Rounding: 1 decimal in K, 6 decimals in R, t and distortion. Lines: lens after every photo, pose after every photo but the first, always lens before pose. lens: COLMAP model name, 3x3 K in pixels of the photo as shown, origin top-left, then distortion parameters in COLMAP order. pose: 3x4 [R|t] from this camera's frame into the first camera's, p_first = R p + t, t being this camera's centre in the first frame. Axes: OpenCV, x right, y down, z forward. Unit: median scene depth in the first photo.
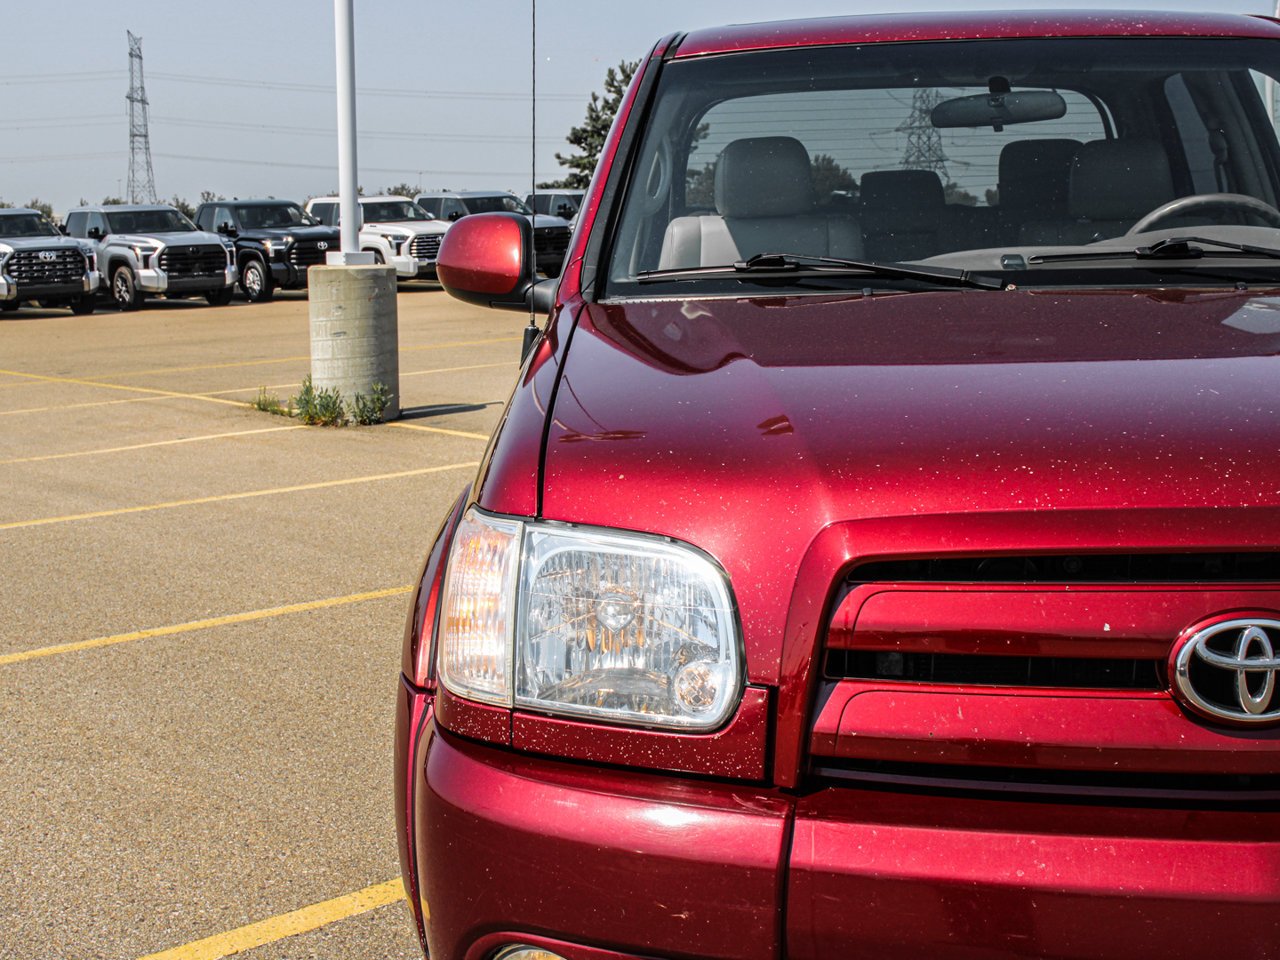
lens RADIAL K [[1686.1, 0, 597.6], [0, 1686.1, 476.4], [0, 0, 1]] dist [-0.003326, 0.010703]
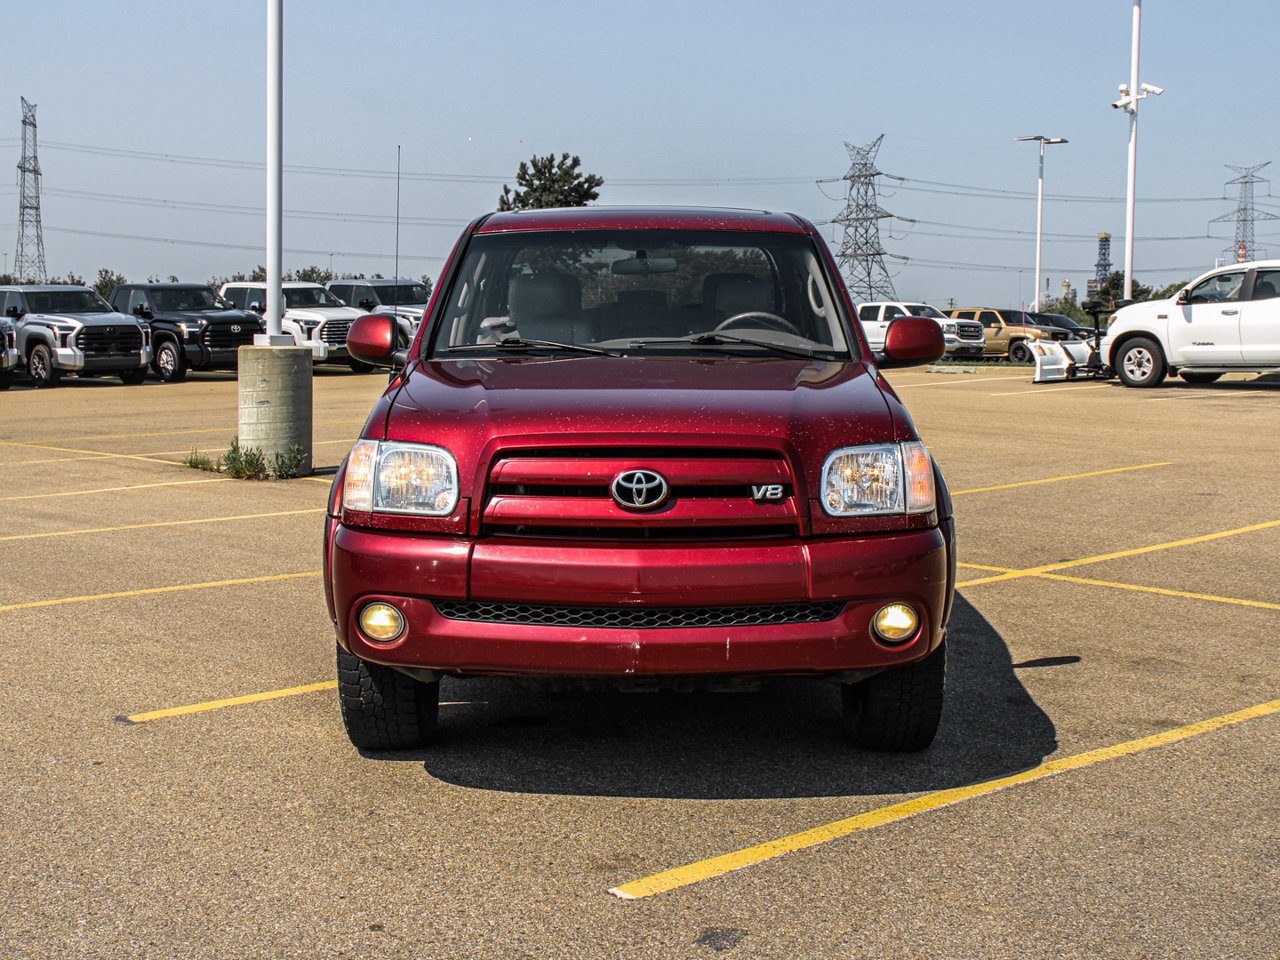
lens RADIAL K [[2177.7, 0, 640.0], [0, 2177.7, 480.0], [0, 0, 1]] dist [0.009086, 0.206897]
pose [[0.999016, 0.018270, 0.040411, 0.040072], [-0.015381, 0.997379, -0.070698, 0.057704], [-0.041596, 0.070006, 0.996679, -0.419209]]
